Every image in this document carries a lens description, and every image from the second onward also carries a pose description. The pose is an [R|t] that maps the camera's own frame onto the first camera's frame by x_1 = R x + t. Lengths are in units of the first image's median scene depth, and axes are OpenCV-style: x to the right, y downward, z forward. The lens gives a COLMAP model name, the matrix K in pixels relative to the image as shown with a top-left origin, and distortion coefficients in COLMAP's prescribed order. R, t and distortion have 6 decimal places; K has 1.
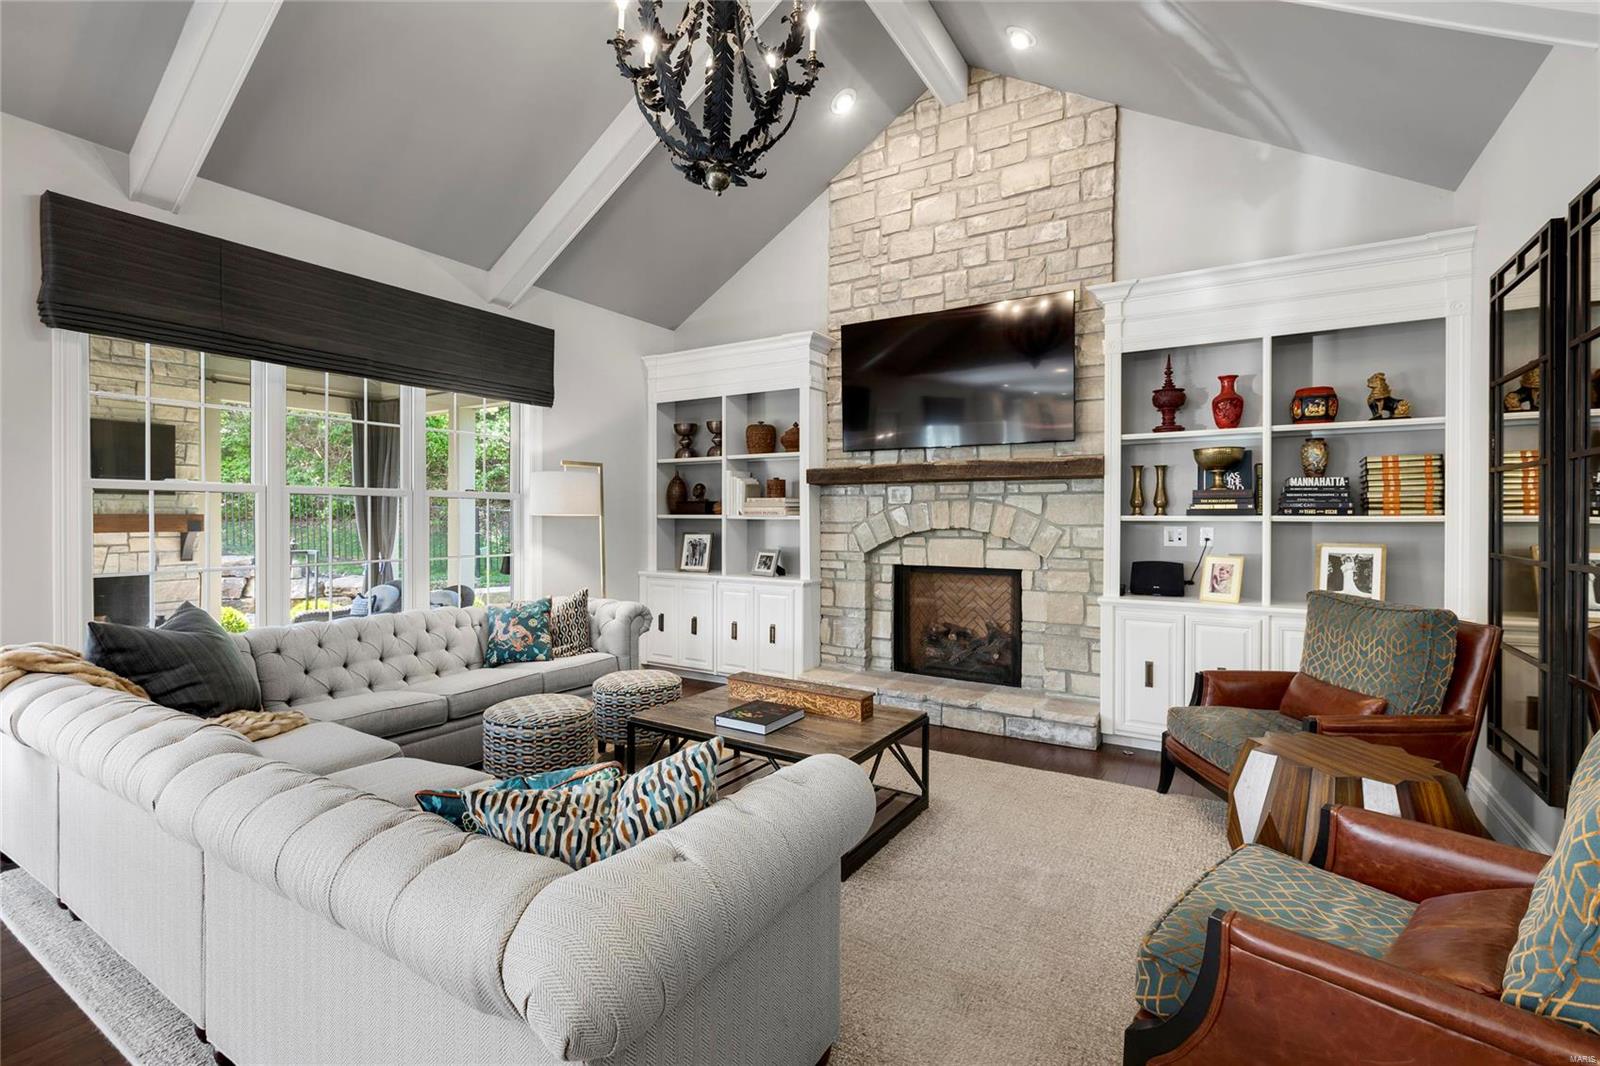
lens RADIAL K [[716.8, 0, 800.7], [0, 716.8, 525.6], [0, 0, 1]] dist [-0.000610, -0.001645]
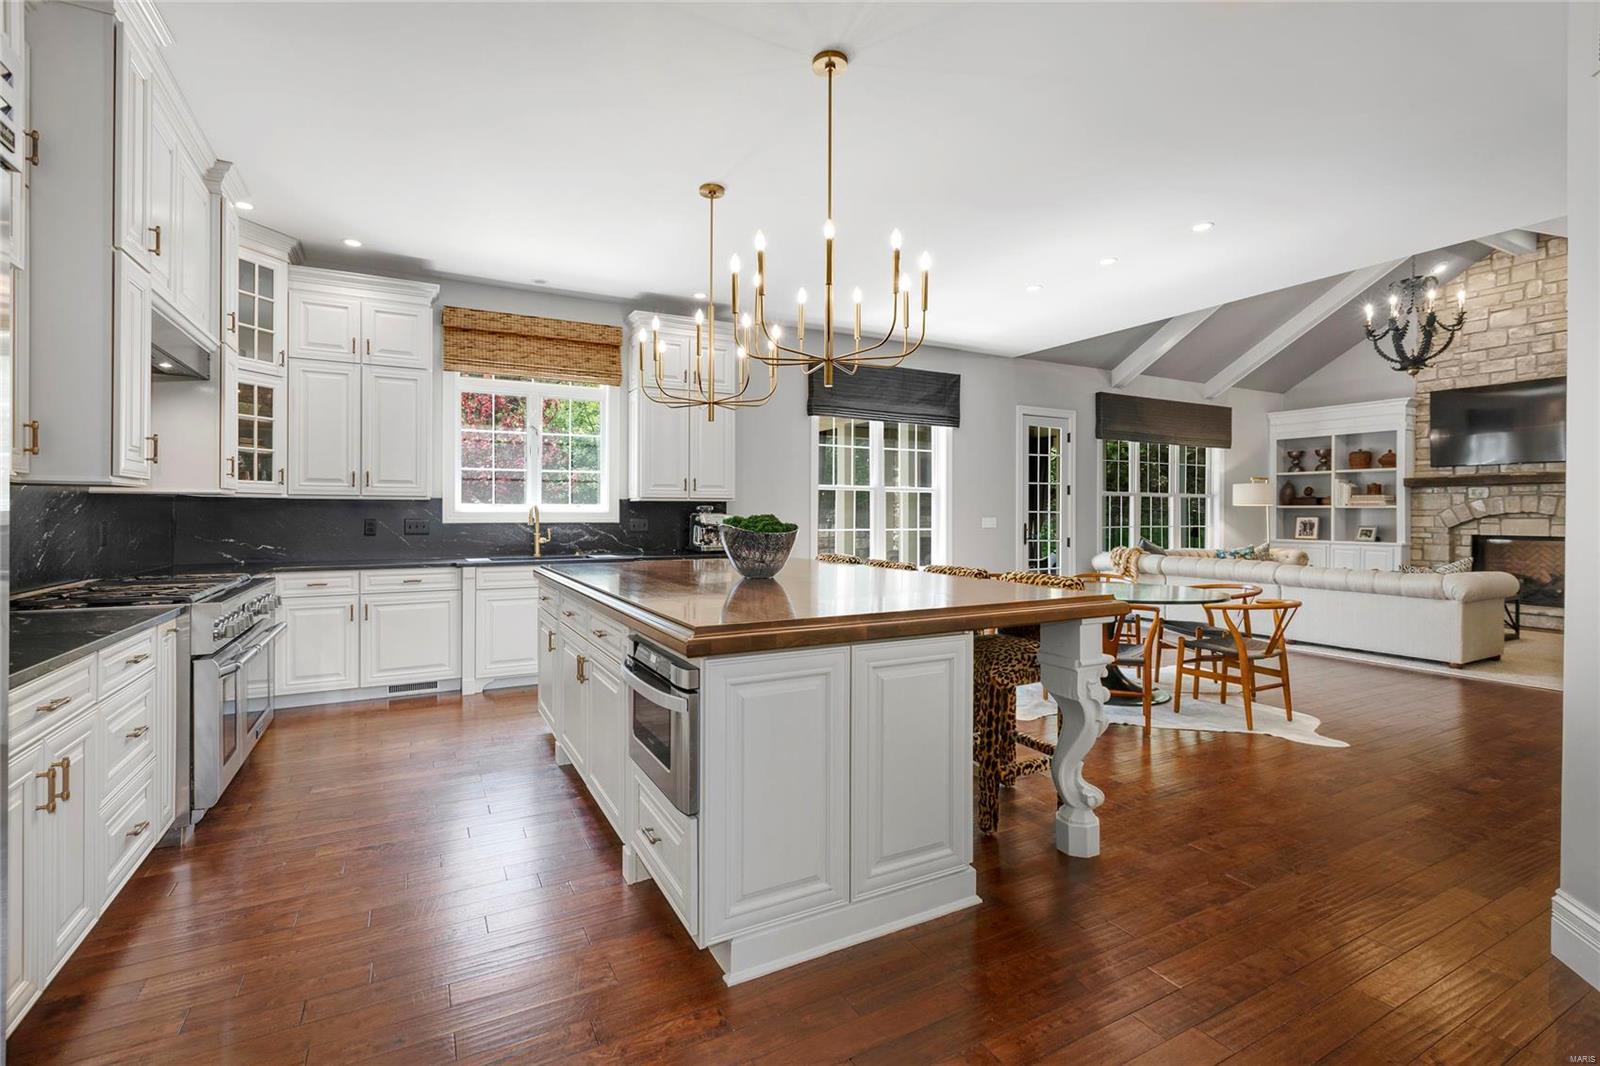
lens RADIAL K [[716.8, 0, 793.7], [0, 716.8, 521.1], [0, 0, 1]] dist [-0.000610, -0.001645]
pose [[0.861119, 0.004934, -0.508379, -0.374771], [-0.003448, 0.999987, 0.003865, 0.021436], [0.508392, -0.001575, 0.861125, -1.201960]]
